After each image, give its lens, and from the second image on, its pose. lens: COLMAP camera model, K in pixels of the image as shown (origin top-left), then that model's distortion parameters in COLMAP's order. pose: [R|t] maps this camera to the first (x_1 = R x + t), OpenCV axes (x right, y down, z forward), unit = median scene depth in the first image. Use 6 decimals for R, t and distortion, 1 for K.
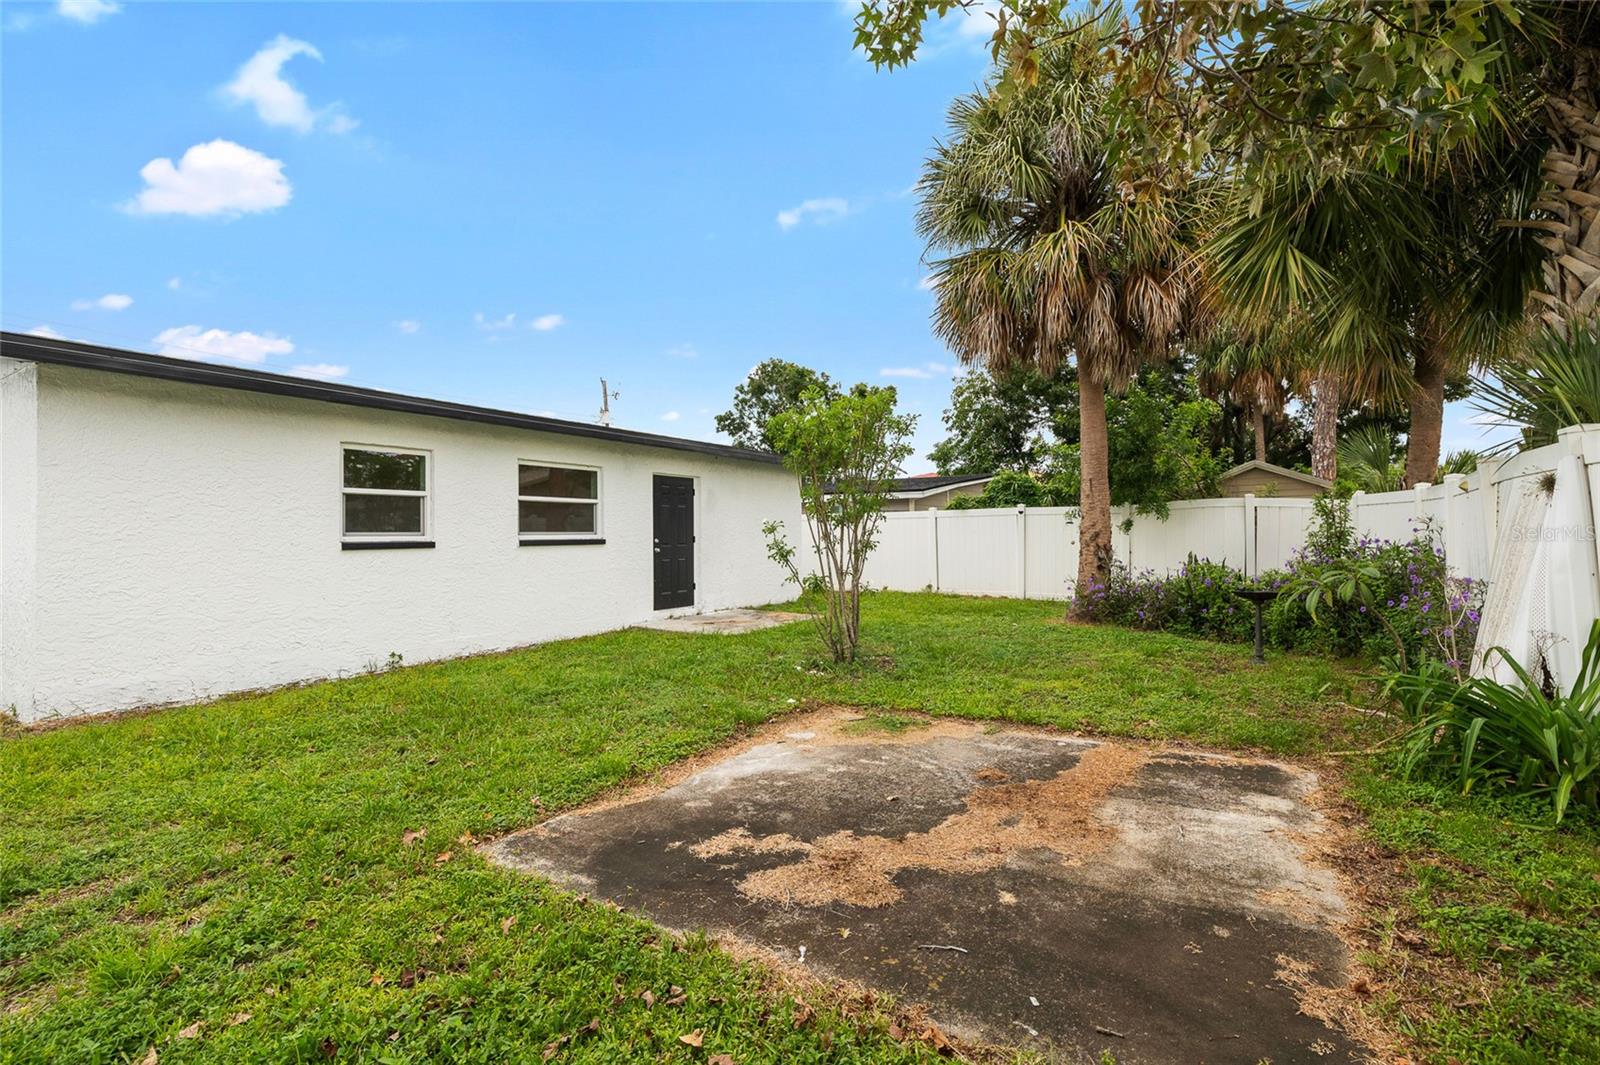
lens RADIAL K [[720.5, 0, 802.3], [0, 720.5, 531.9], [0, 0, 1]] dist [-0.006430, 0.002063]
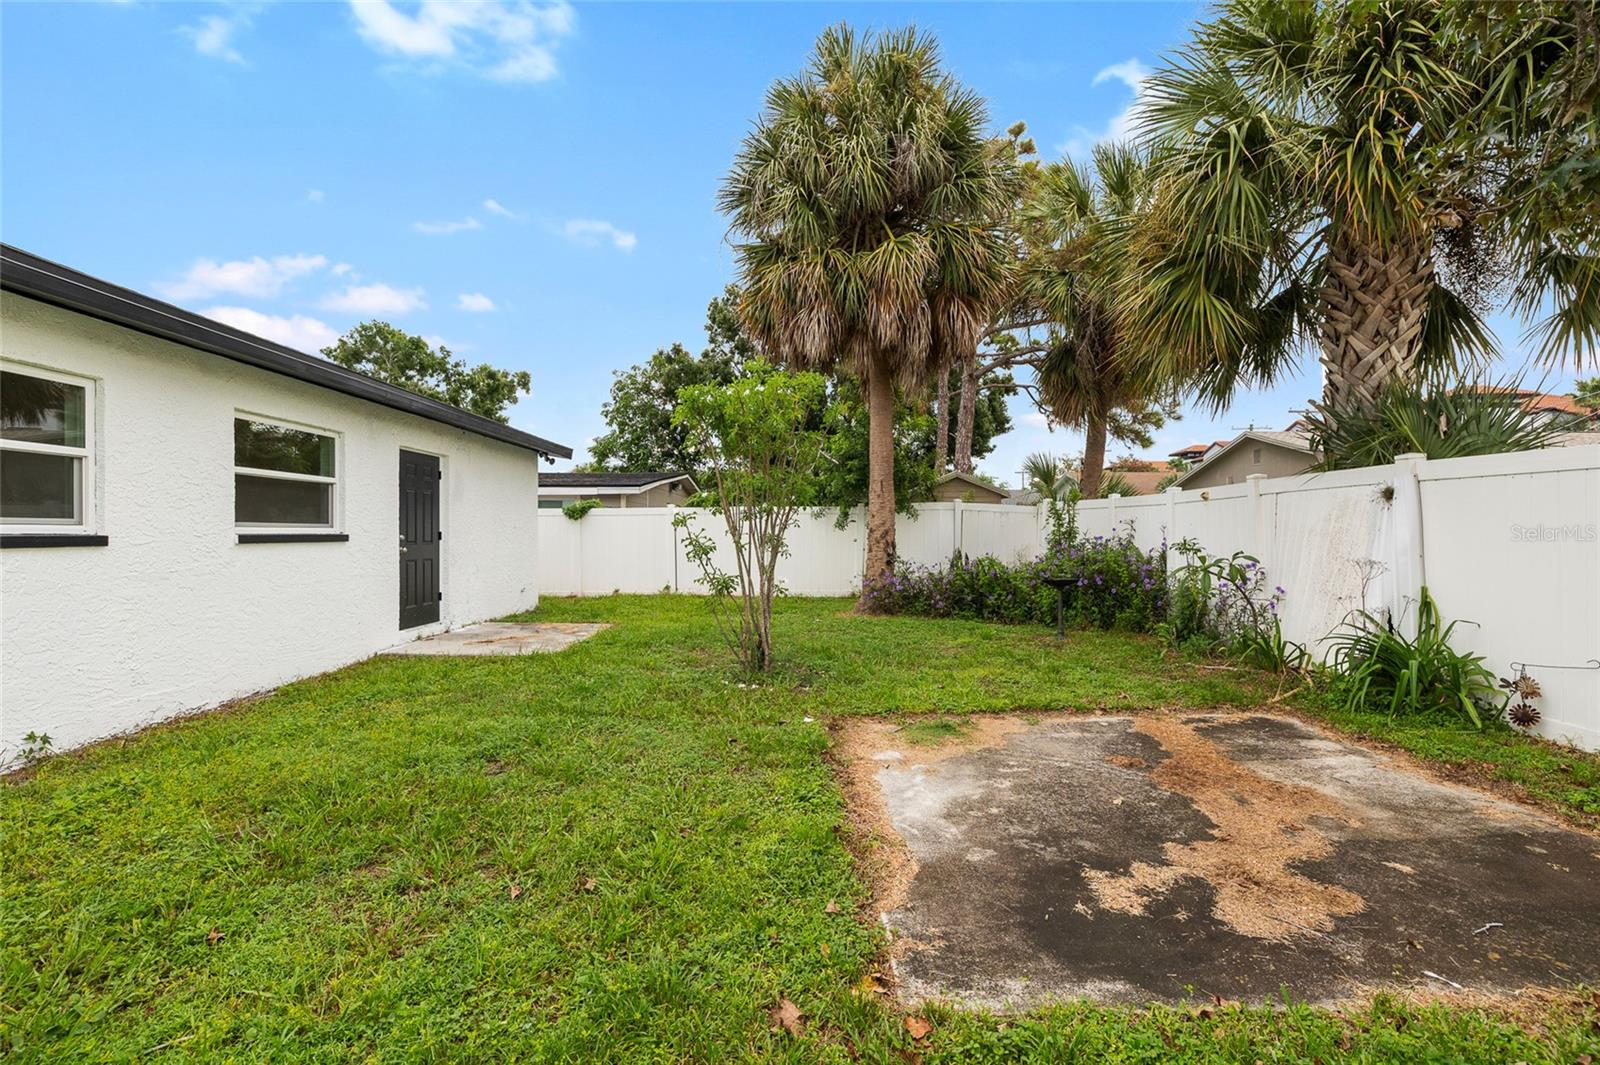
lens RADIAL K [[720.5, 0, 800.6], [0, 720.5, 542.1], [0, 0, 1]] dist [-0.006430, 0.002063]
pose [[0.845494, -0.001351, 0.533983, -0.614488], [-0.005085, 0.999931, 0.010581, 0.017687], [-0.533960, -0.011662, 0.845429, 0.358138]]
